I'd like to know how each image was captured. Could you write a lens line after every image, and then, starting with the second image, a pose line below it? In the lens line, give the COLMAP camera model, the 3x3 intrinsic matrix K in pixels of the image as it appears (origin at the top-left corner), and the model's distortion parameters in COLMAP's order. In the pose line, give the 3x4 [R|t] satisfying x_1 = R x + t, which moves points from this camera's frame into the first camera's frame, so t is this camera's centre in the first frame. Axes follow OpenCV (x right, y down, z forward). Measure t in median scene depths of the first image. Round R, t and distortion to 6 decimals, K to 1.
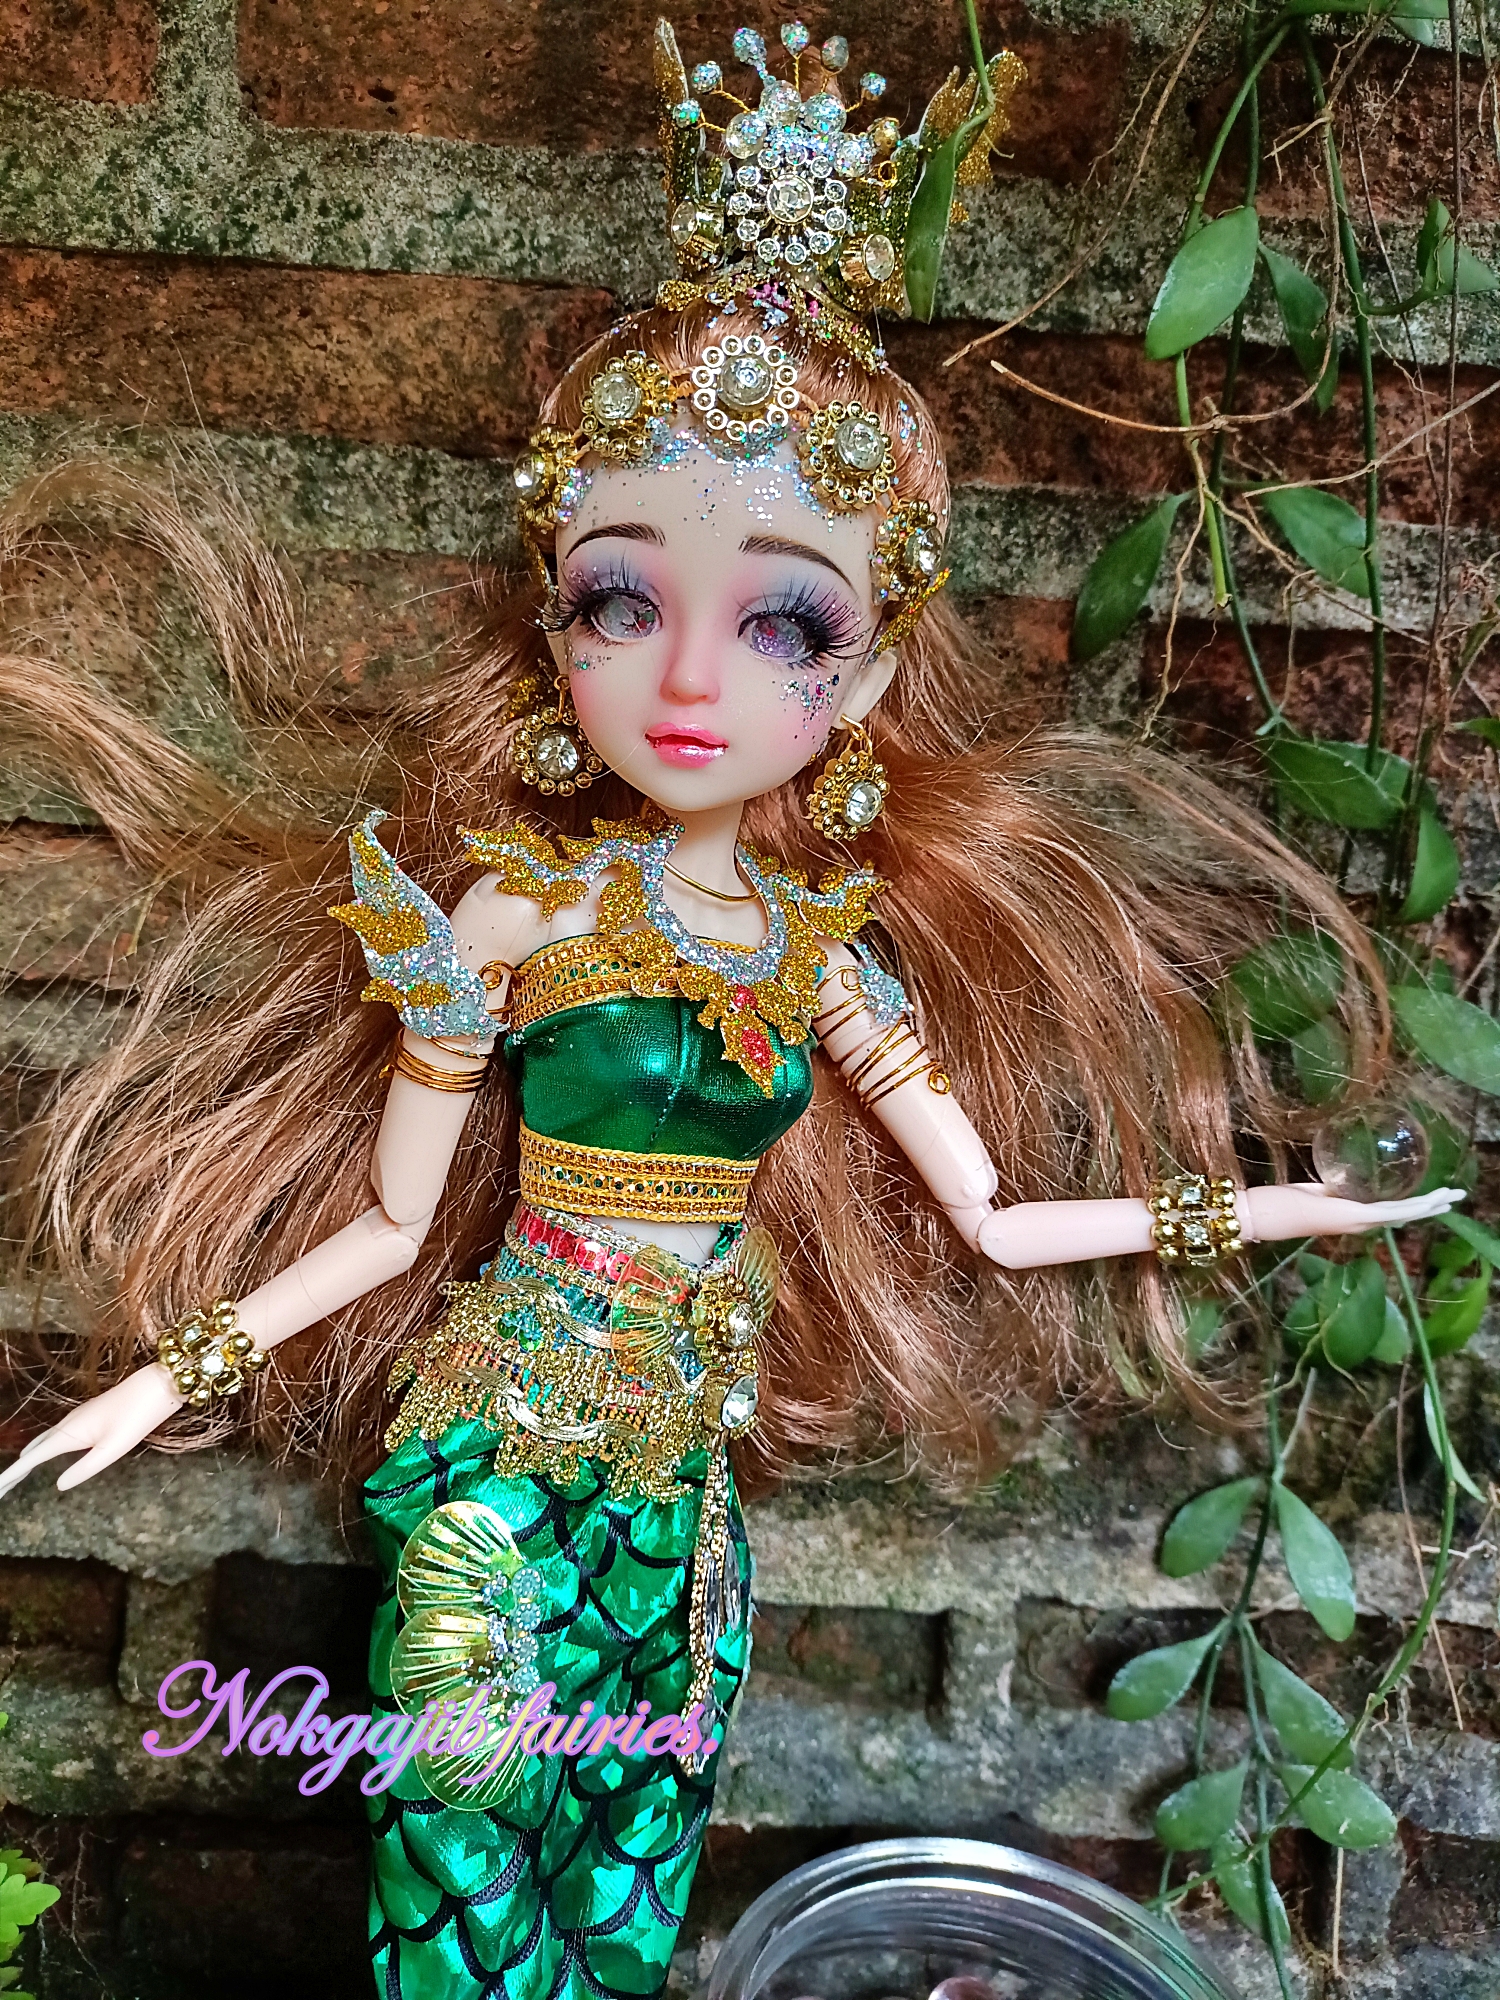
lens RADIAL K [[1478.6, 0, 746.7], [0, 1478.6, 995.9], [0, 0, 1]] dist [-0.015398, -0.011025]
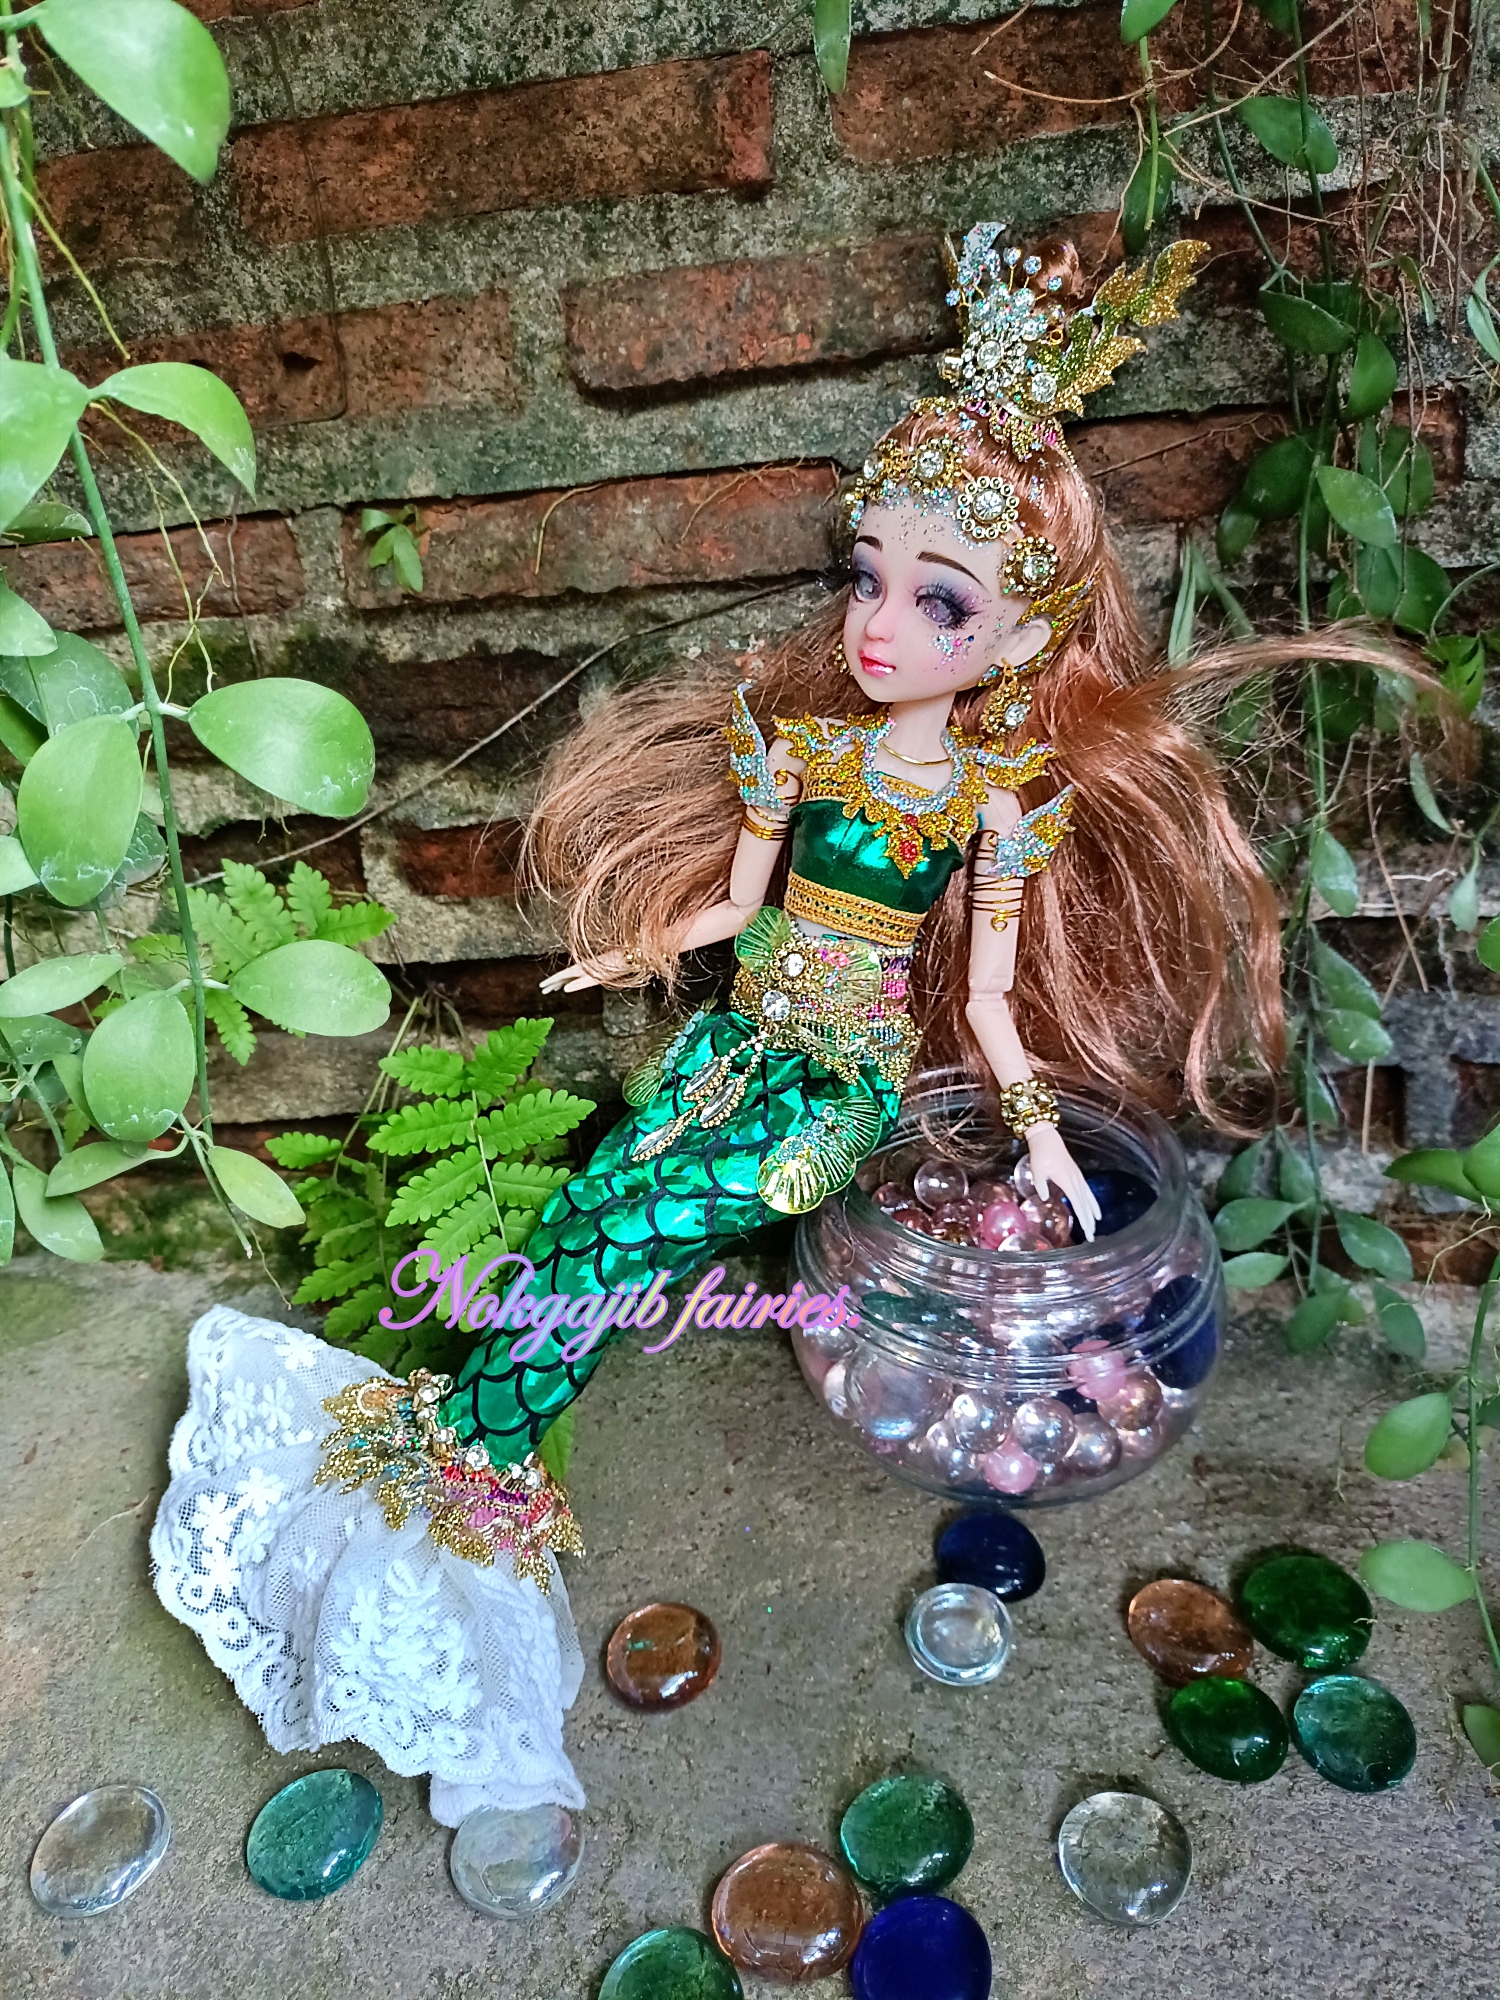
lens RADIAL K [[1492.6, 0, 749.4], [0, 1492.6, 993.1], [0, 0, 1]] dist [0.000755, -0.023846]
pose [[0.967396, -0.083068, -0.239258, 0.163447], [0.146957, 0.953497, 0.263147, 0.015963], [0.206273, -0.289728, 0.934617, -0.629458]]
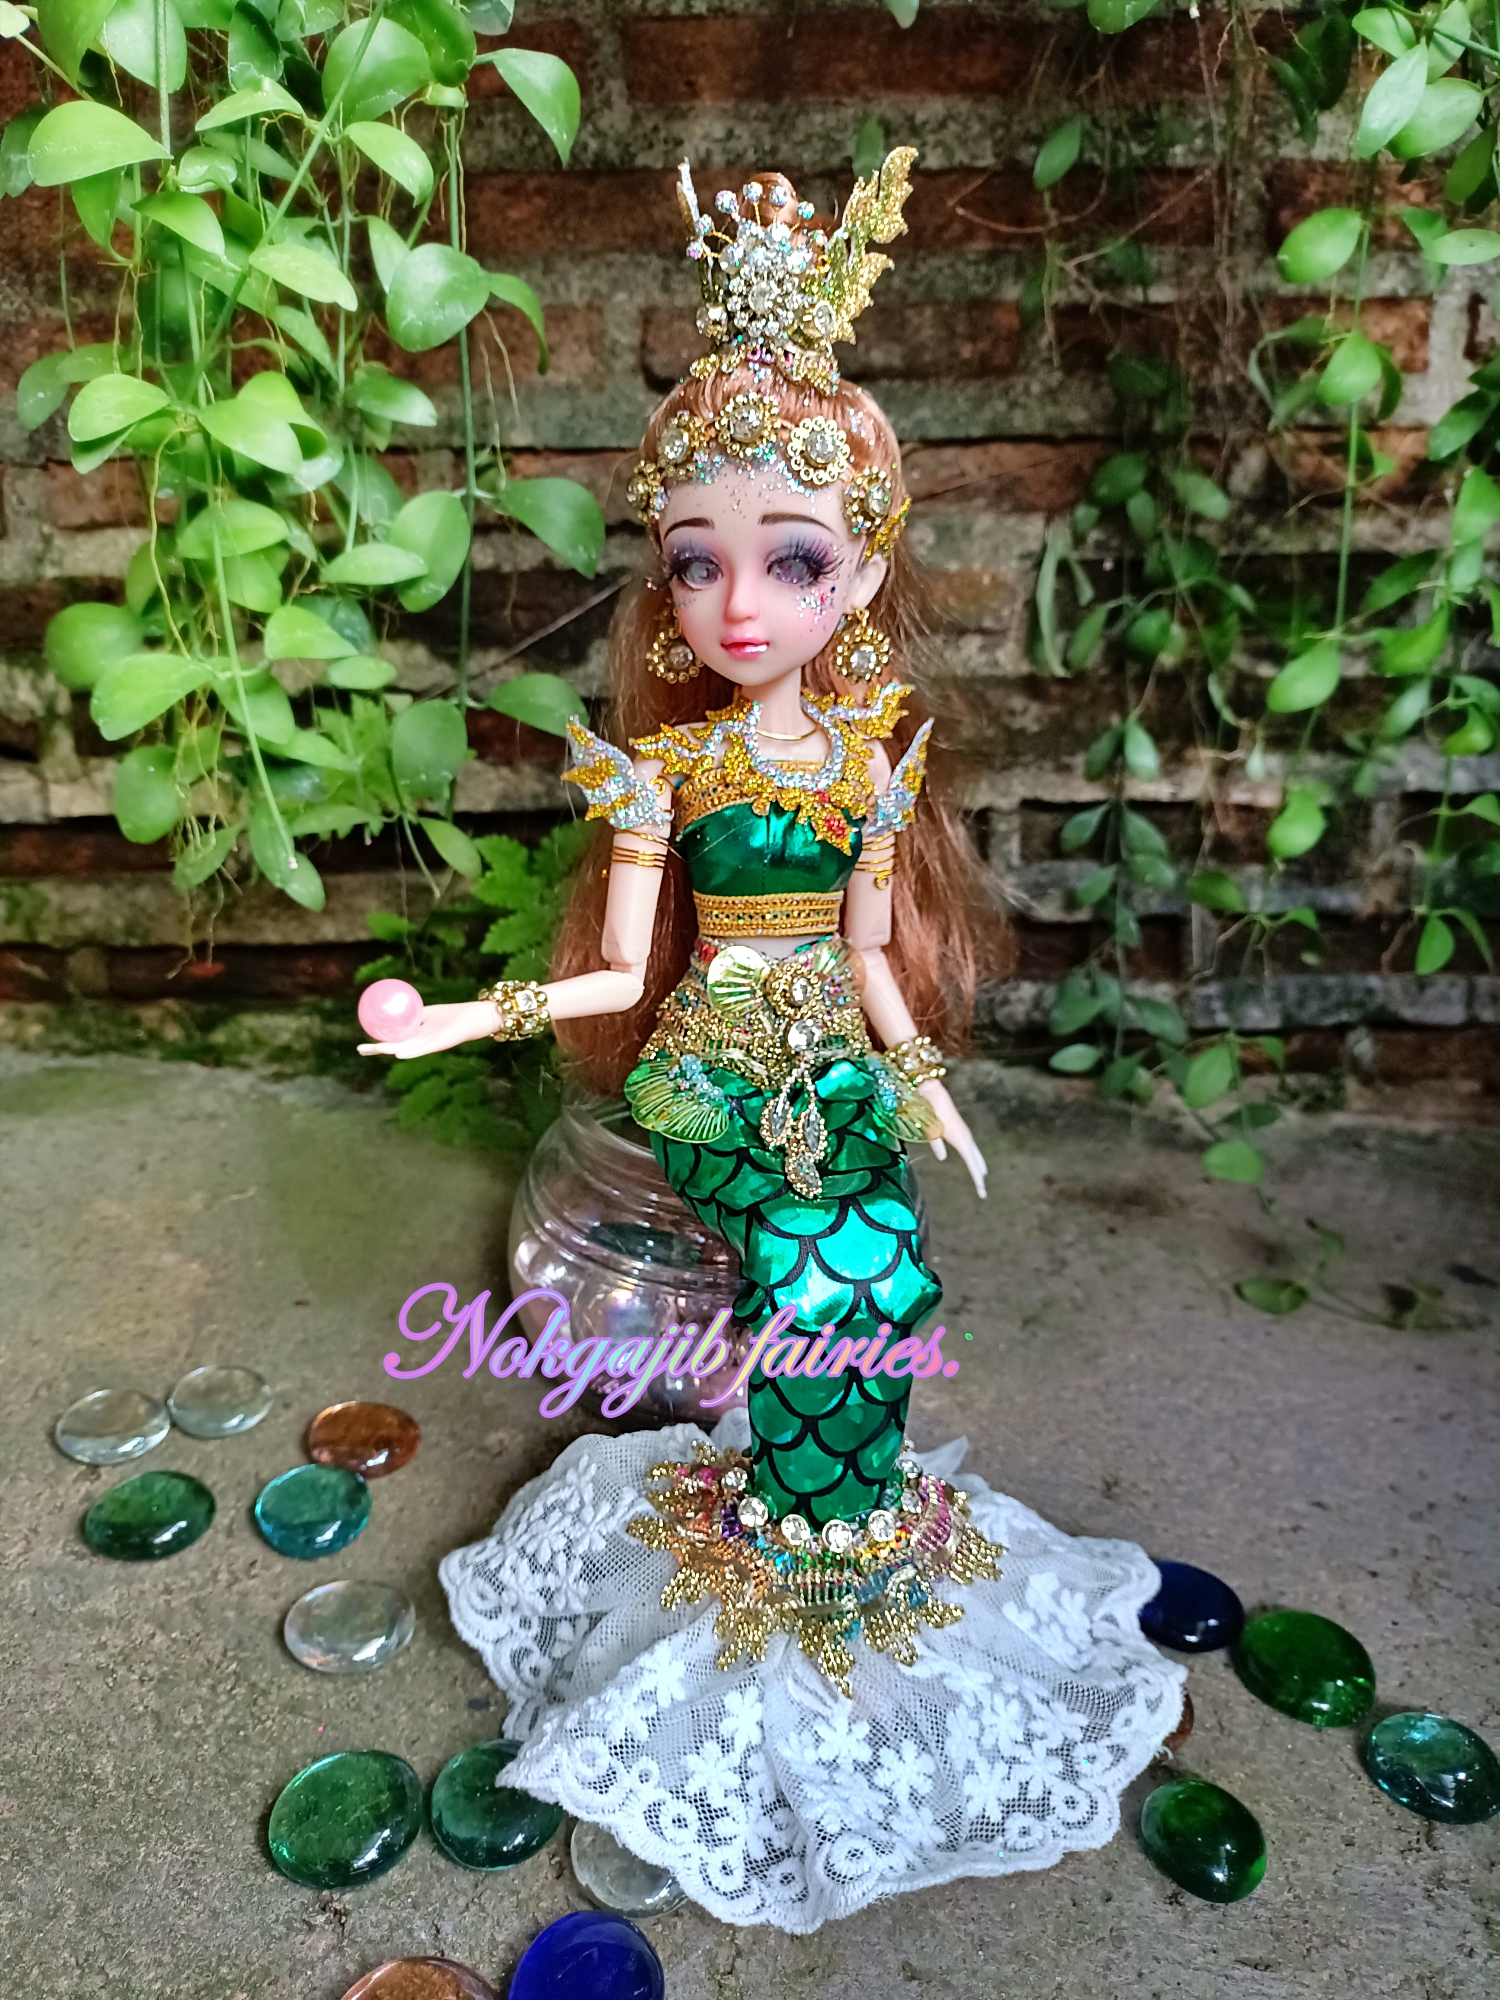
lens RADIAL K [[1495.5, 0, 740.2], [0, 1495.5, 1001.1], [0, 0, 1]] dist [0.017957, -0.067535]
pose [[0.996348, -0.065154, -0.055182, -0.138172], [0.074087, 0.980973, 0.179450, 0.325520], [0.042440, -0.182883, 0.982218, -1.401773]]
